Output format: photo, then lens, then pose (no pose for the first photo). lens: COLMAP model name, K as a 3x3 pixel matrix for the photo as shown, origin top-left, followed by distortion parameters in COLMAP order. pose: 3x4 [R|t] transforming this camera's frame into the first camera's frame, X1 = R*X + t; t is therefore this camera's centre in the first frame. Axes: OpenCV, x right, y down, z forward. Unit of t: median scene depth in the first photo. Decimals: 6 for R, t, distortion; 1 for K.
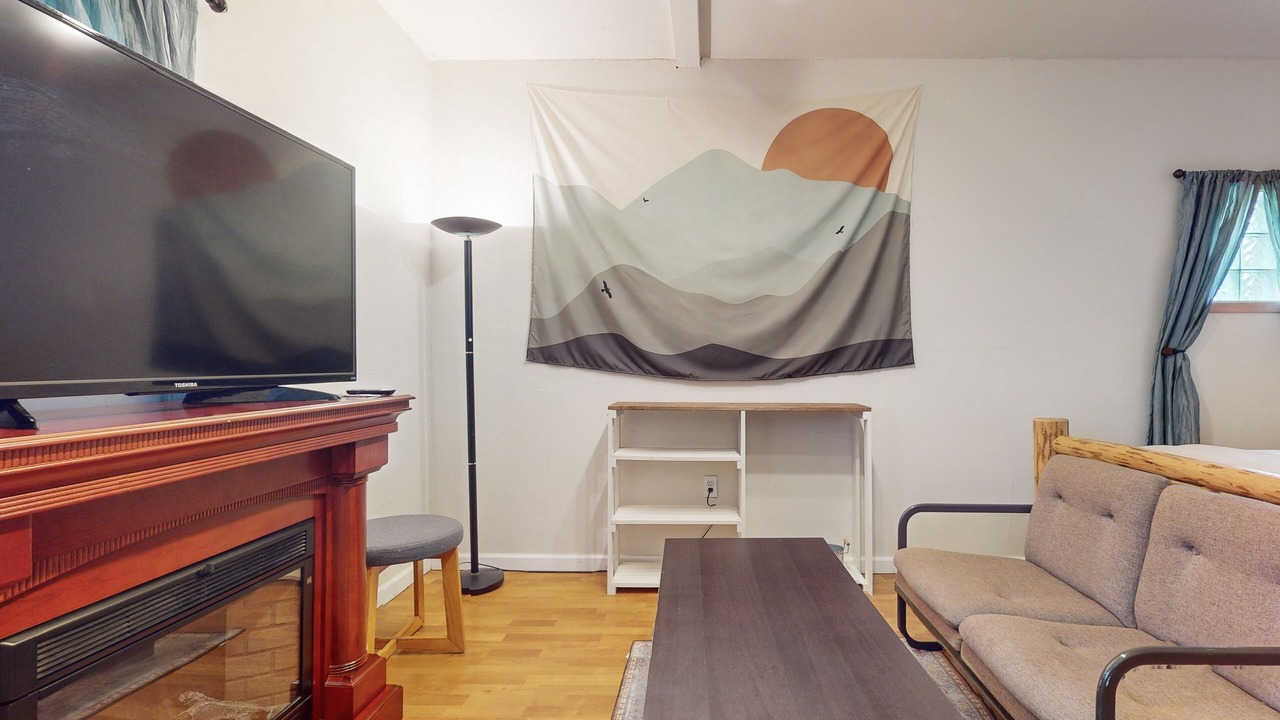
lens RADIAL K [[582.9, 0, 702.9], [0, 582.9, 358.8], [0, 0, 1]] dist [-0.004218, -0.000399]
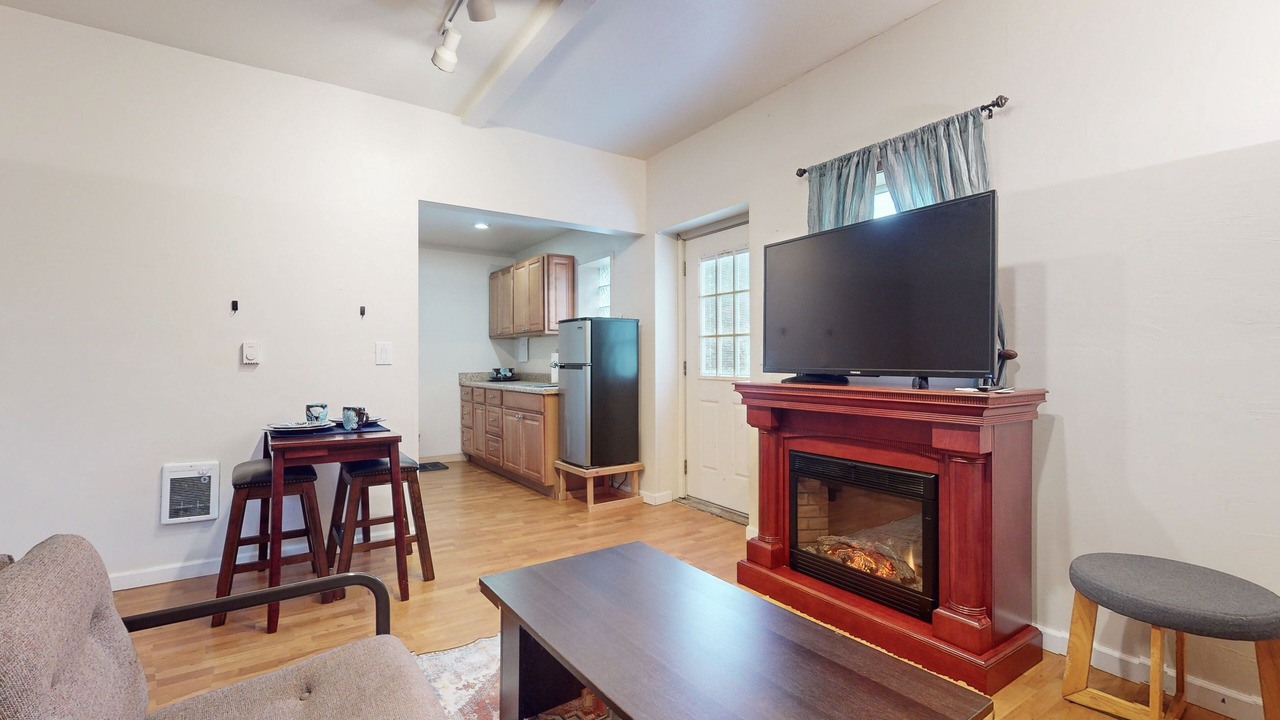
lens RADIAL K [[559.9, 0, 641.9], [0, 559.9, 360.5], [0, 0, 1]] dist [0.000295, -0.000074]
pose [[-0.822389, -0.004087, -0.568912, 0.341058], [-0.001127, 0.999984, -0.005554, 0.006416], [0.568925, -0.003926, -0.822380, 0.878712]]
